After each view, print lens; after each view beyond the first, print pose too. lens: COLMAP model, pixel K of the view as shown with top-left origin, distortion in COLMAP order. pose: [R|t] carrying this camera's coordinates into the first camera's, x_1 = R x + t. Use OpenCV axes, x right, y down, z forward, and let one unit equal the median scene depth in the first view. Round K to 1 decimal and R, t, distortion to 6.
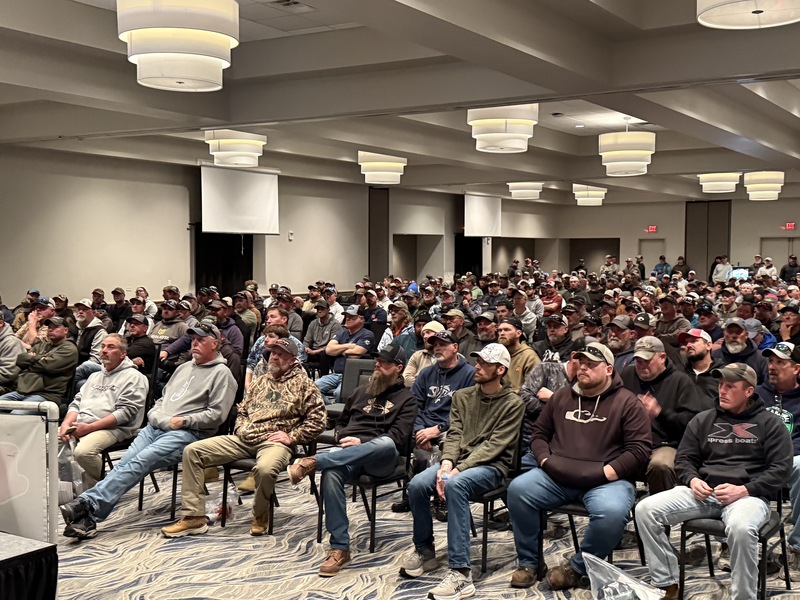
lens RADIAL K [[1042.3, 0, 401.7], [0, 1042.3, 305.2], [0, 0, 1]] dist [0.159682, 0.000000]
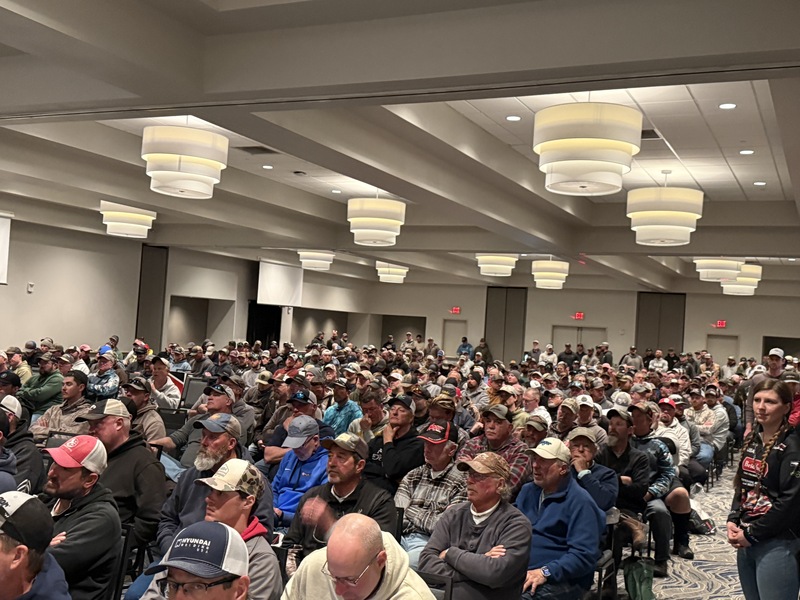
lens RADIAL K [[883.1, 0, 398.1], [0, 883.1, 296.6], [0, 0, 1]] dist [0.029707, 0.000000]
pose [[0.995043, 0.065559, 0.074774, 0.130263], [-0.058794, 0.994264, -0.089342, -0.005735], [-0.080203, 0.084503, 0.993190, 0.160598]]
